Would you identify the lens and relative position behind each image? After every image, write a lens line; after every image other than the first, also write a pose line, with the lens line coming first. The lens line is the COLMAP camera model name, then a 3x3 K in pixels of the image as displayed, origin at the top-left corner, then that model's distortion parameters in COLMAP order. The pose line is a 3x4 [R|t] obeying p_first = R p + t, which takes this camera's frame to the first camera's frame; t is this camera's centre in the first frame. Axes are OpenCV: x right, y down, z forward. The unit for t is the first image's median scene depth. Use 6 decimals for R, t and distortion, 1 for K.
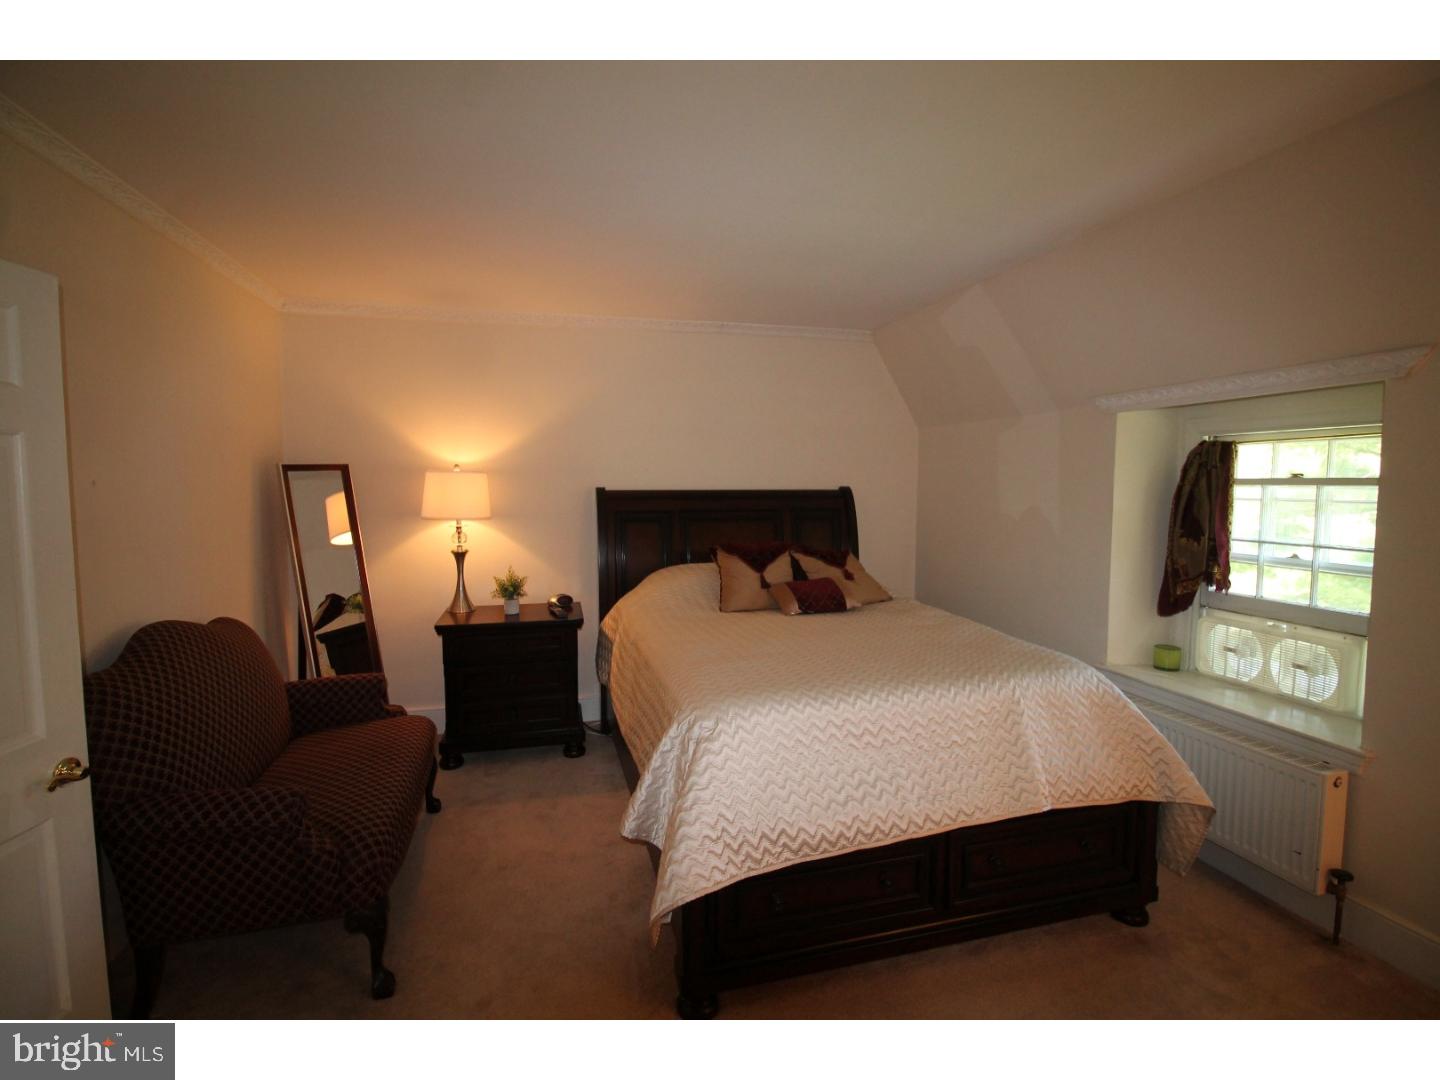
lens RADIAL K [[679.8, 0, 719.8], [0, 679.8, 534.8], [0, 0, 1]] dist [-0.005349, -0.001042]
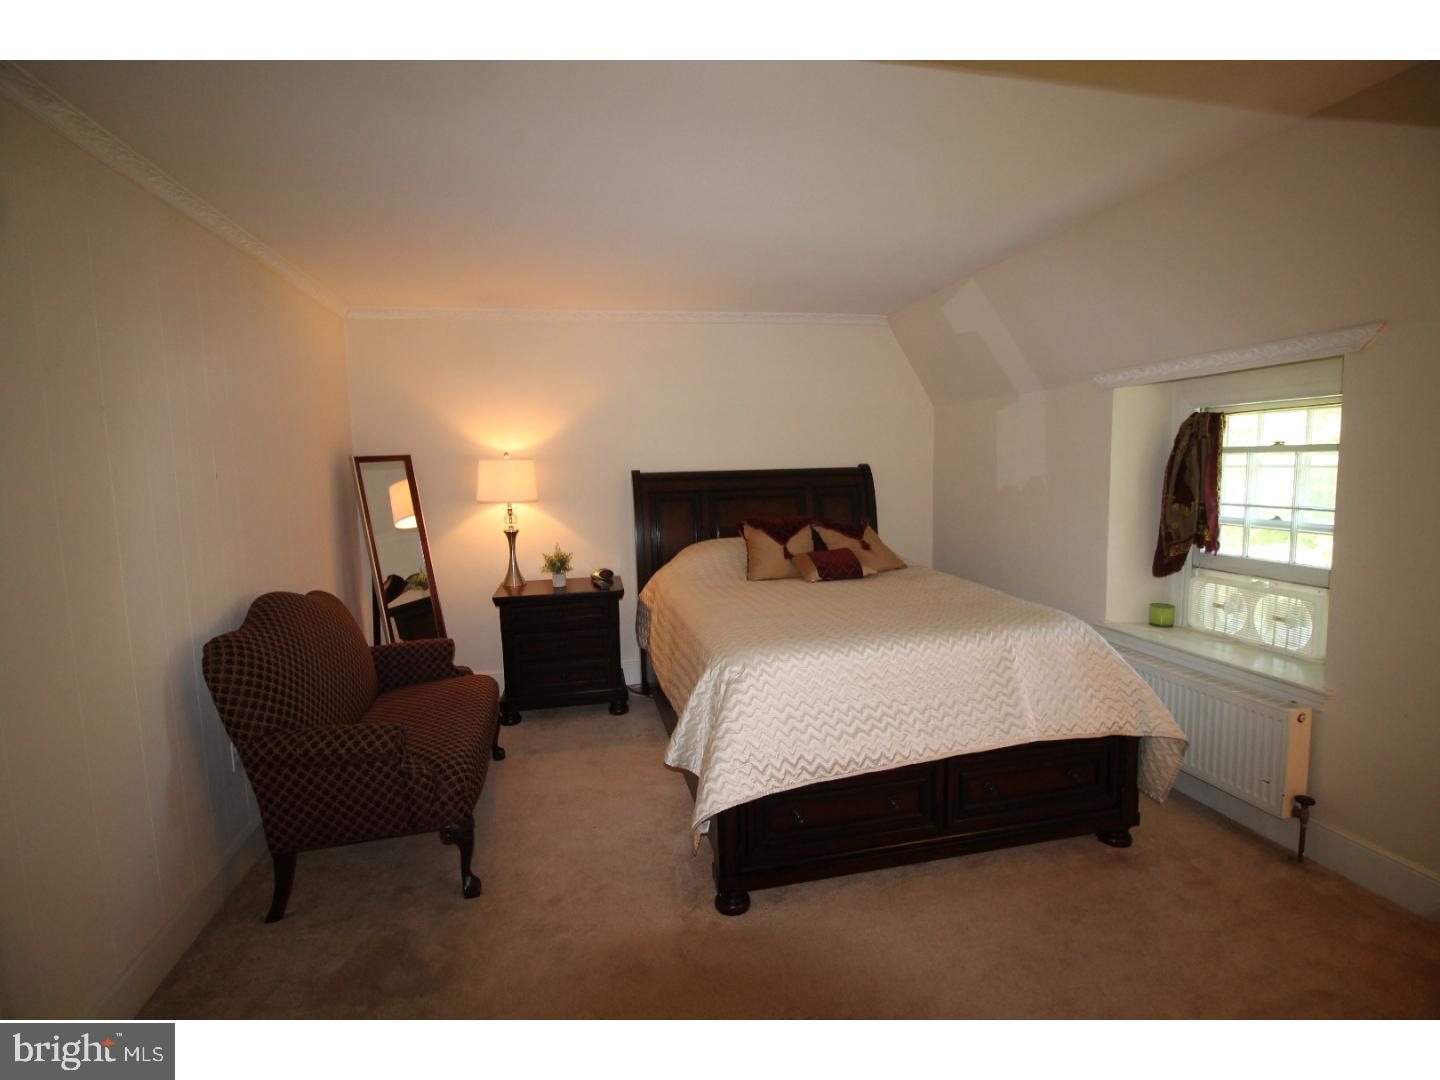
lens RADIAL K [[679.8, 0, 723.0], [0, 679.8, 540.4], [0, 0, 1]] dist [-0.005349, -0.001042]
pose [[0.998954, -0.019979, -0.041133, 0.010005], [0.021413, 0.999167, 0.034726, 0.012583], [0.040405, -0.035571, 0.998550, -0.137651]]
